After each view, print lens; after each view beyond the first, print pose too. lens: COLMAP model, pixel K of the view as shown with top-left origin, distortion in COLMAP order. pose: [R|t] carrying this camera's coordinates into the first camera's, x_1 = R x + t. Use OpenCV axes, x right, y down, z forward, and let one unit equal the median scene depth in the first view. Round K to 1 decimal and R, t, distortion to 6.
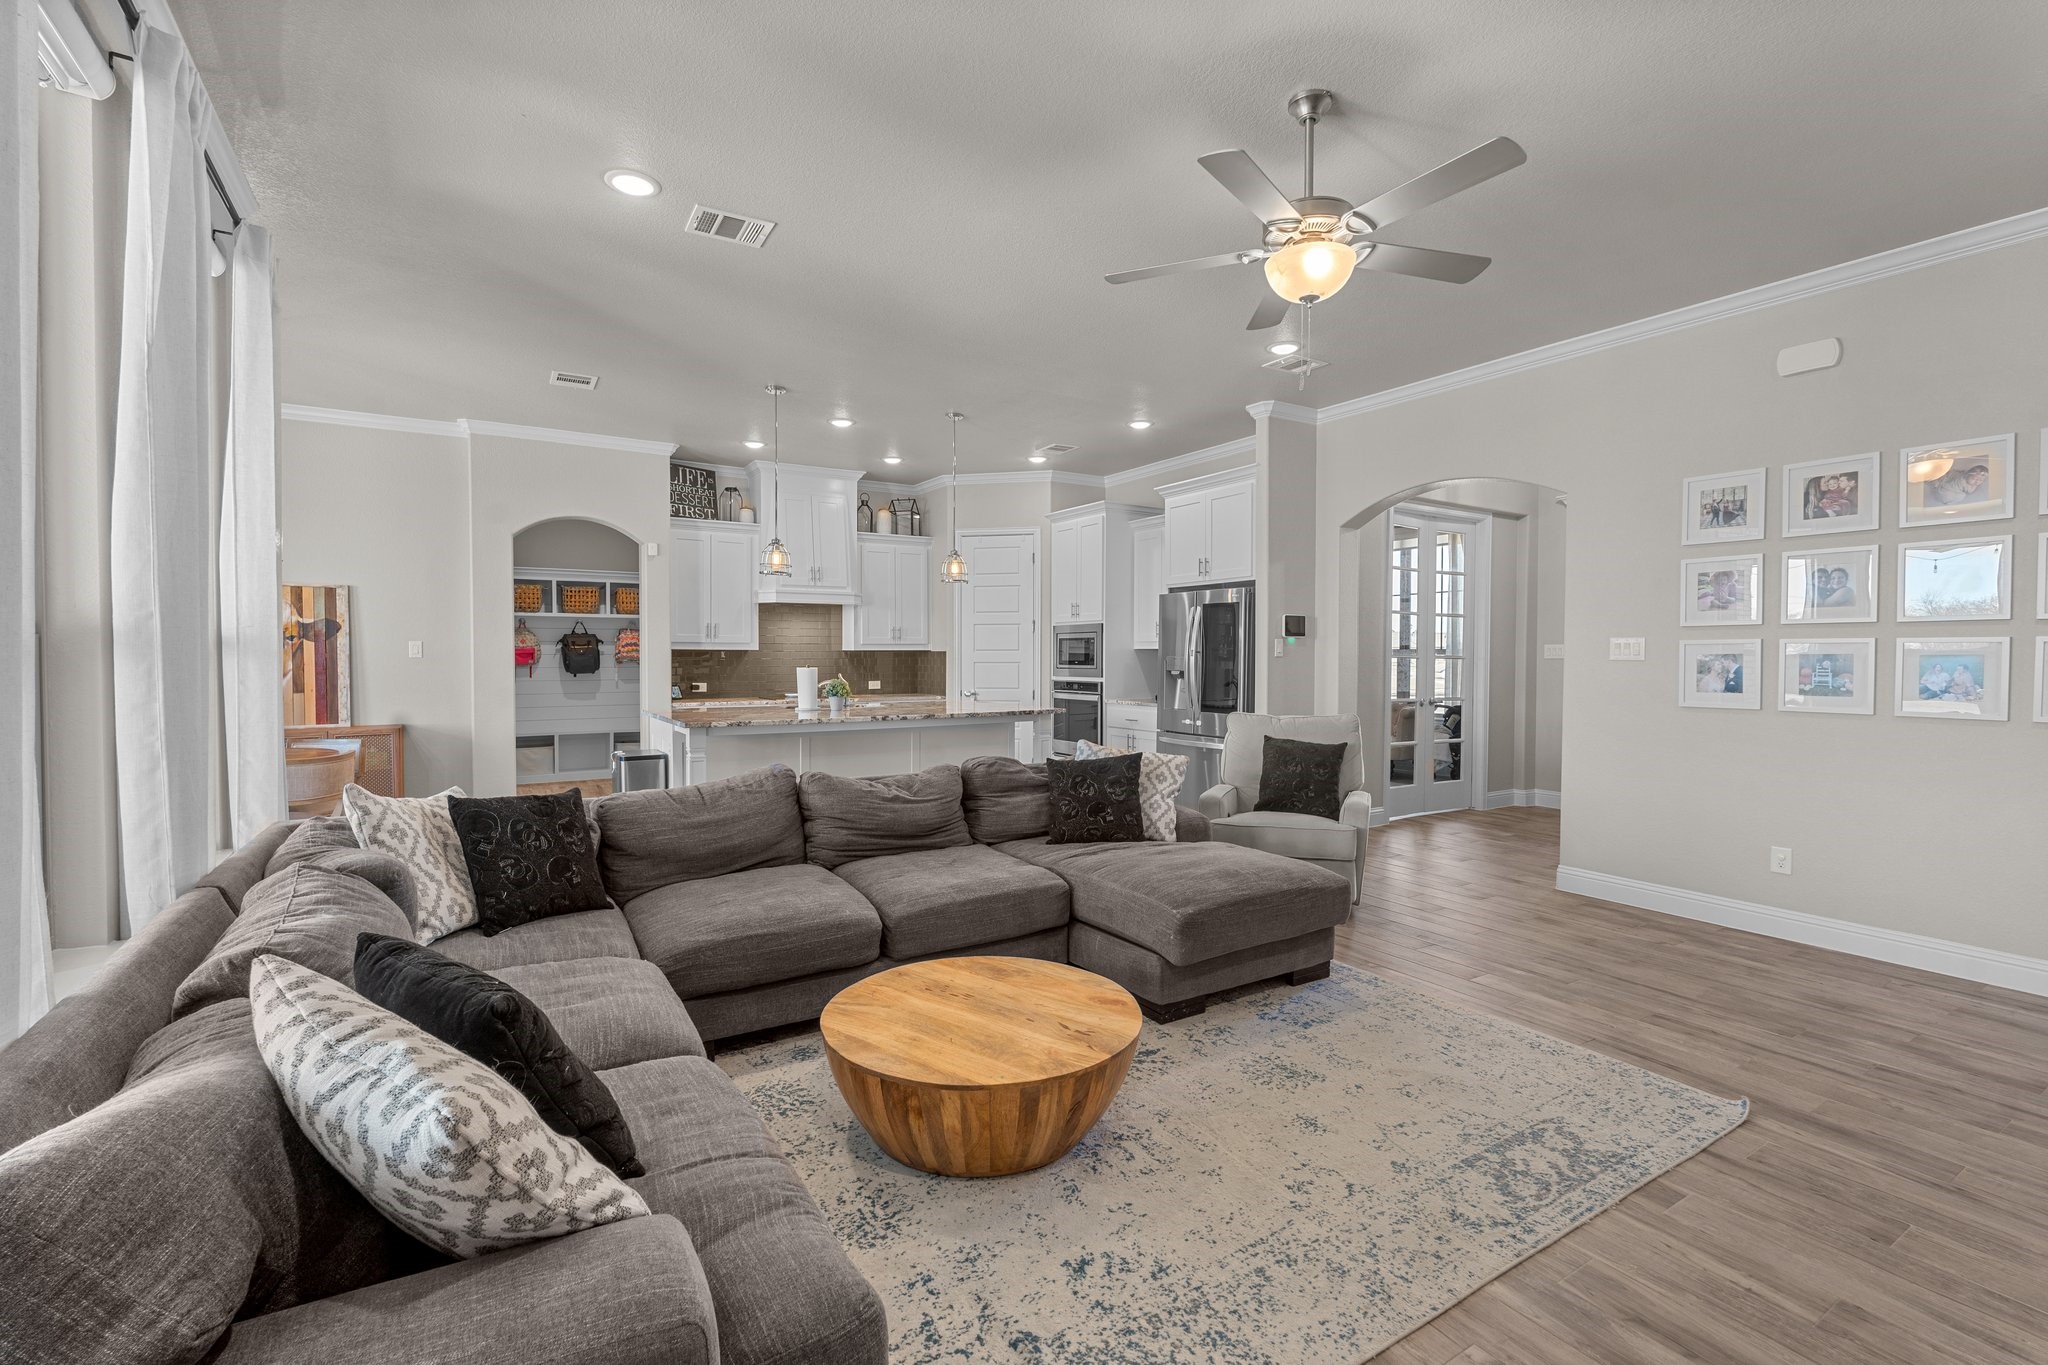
lens RADIAL K [[897.9, 0, 1033.0], [0, 897.9, 675.2], [0, 0, 1]] dist [-0.005223, -0.000310]
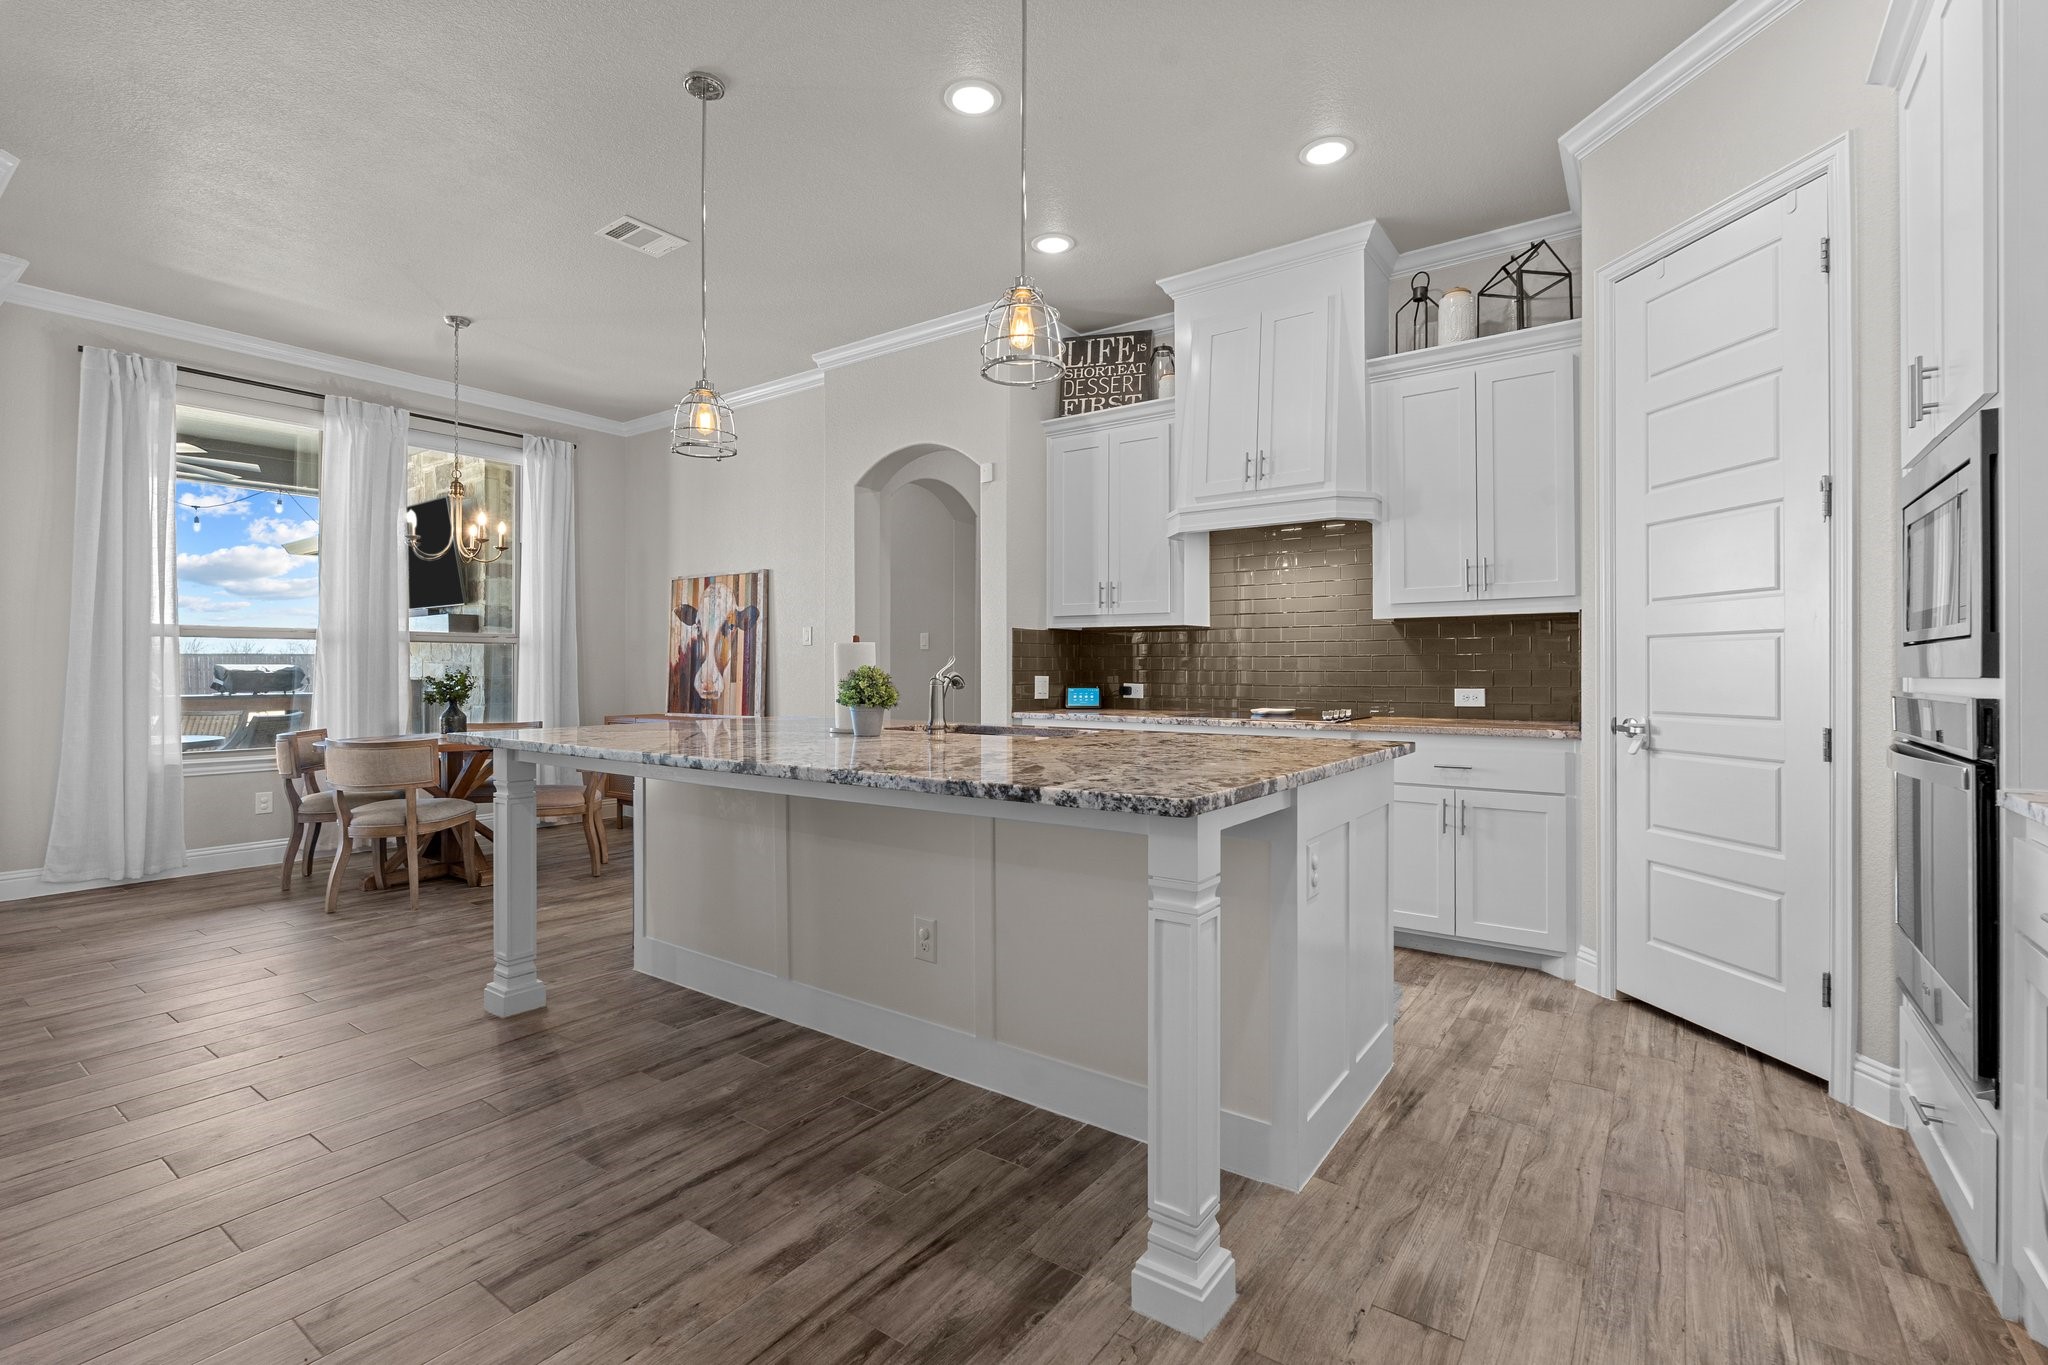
lens RADIAL K [[917.3, 0, 1021.6], [0, 917.3, 662.0], [0, 0, 1]] dist [-0.008684, -0.000037]
pose [[0.375722, -0.008193, -0.926696, 0.232464], [-0.020358, 0.999647, -0.017092, 0.008265], [0.926509, 0.025287, 0.375423, 0.914743]]
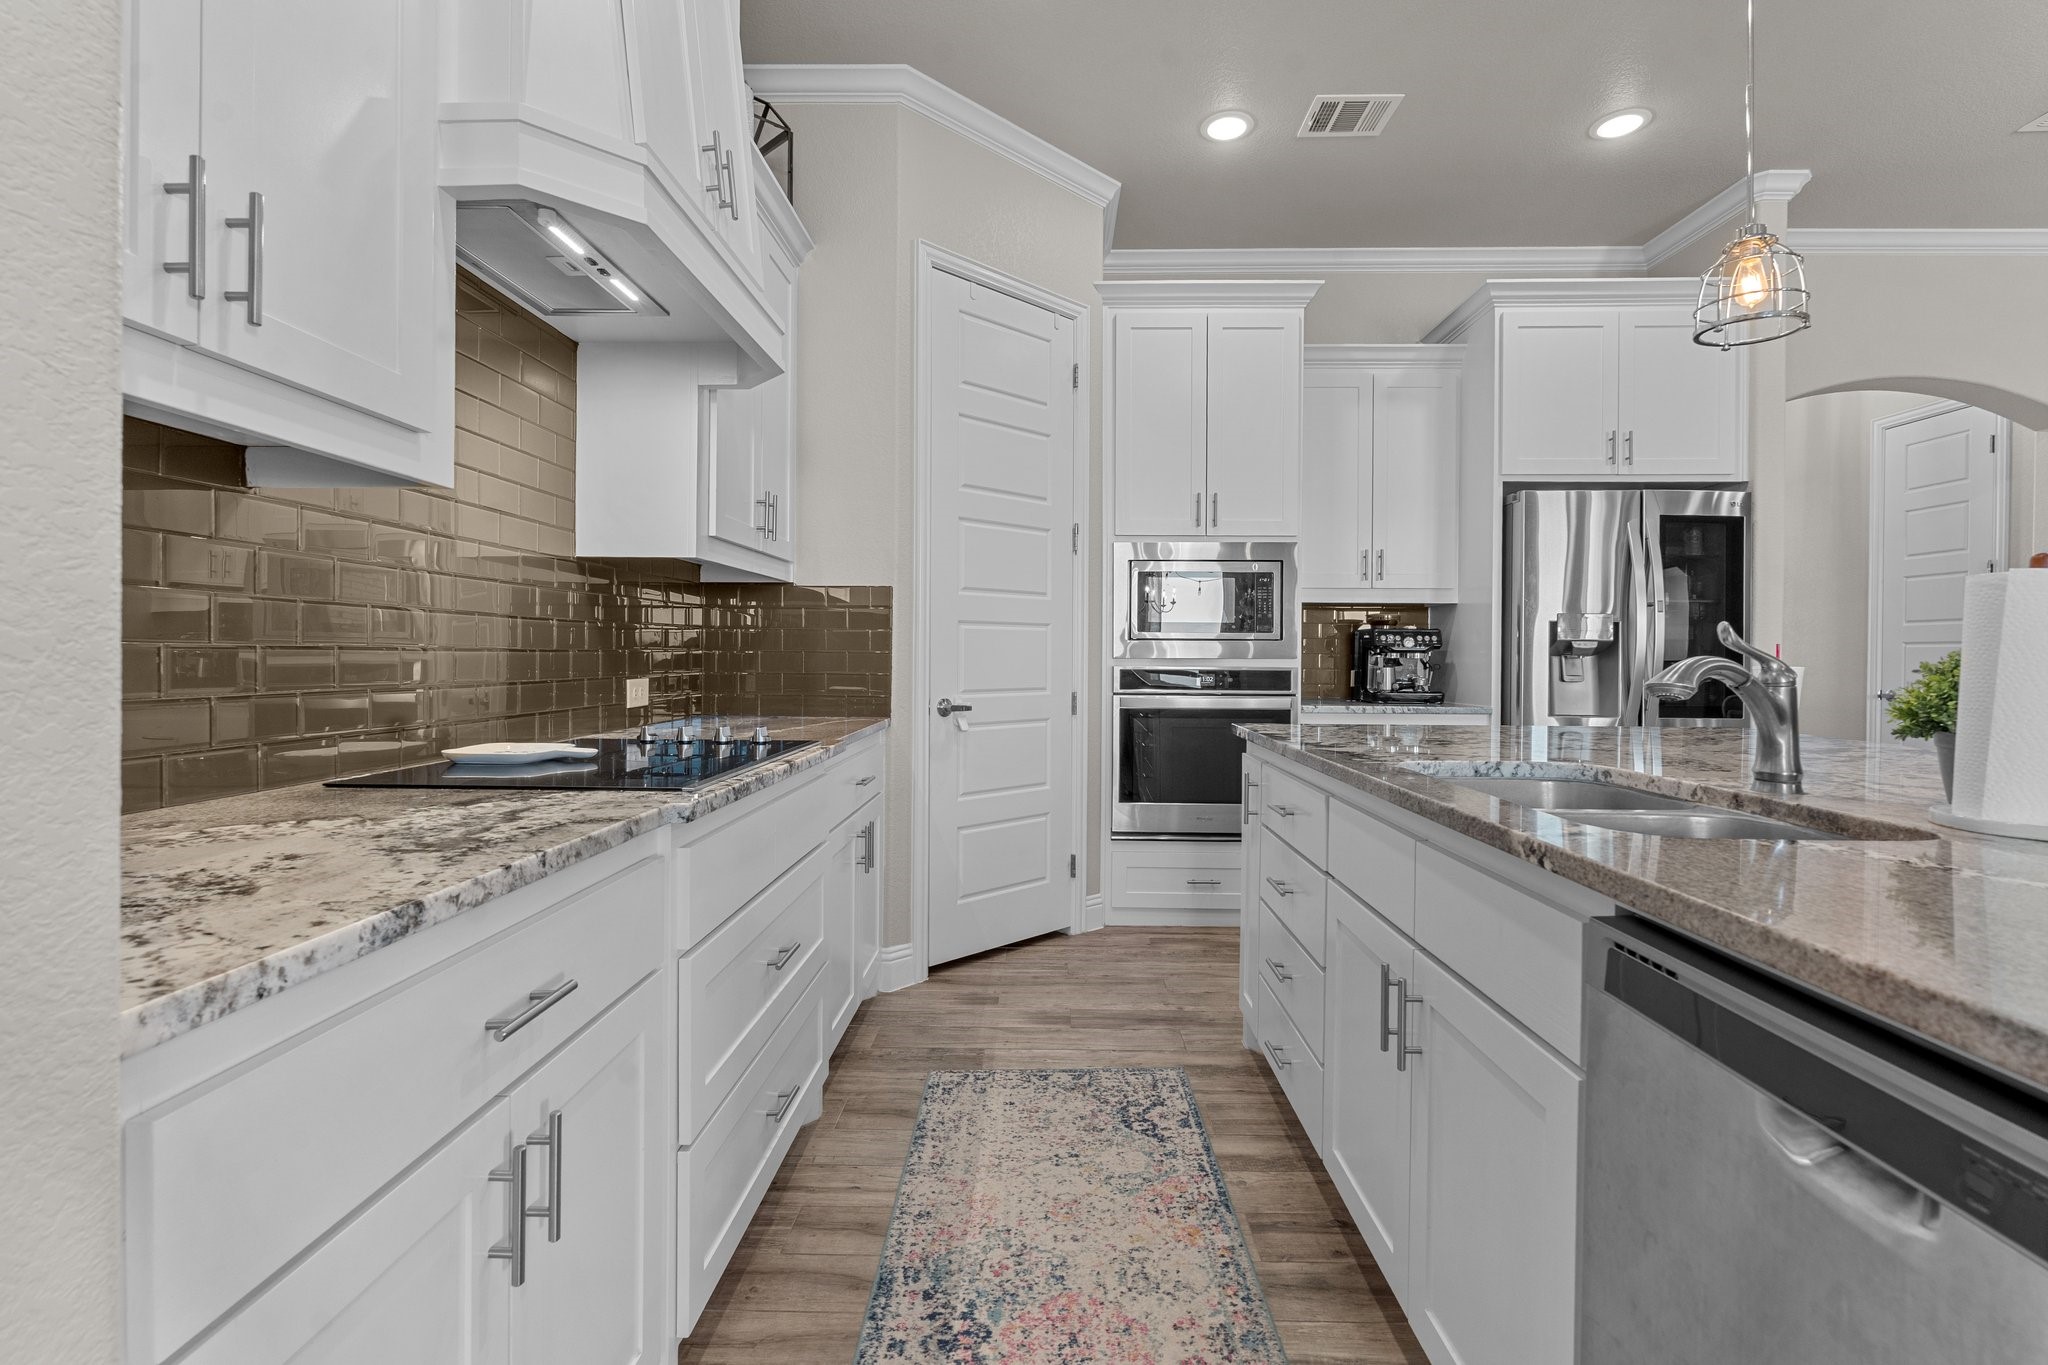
lens RADIAL K [[917.3, 0, 1021.6], [0, 917.3, 662.0], [0, 0, 1]] dist [-0.008684, -0.000037]
pose [[0.556233, -0.005362, 0.831009, -0.507586], [0.013788, 0.999901, -0.002777, 0.004967], [-0.830912, 0.013003, 0.556252, 1.081244]]
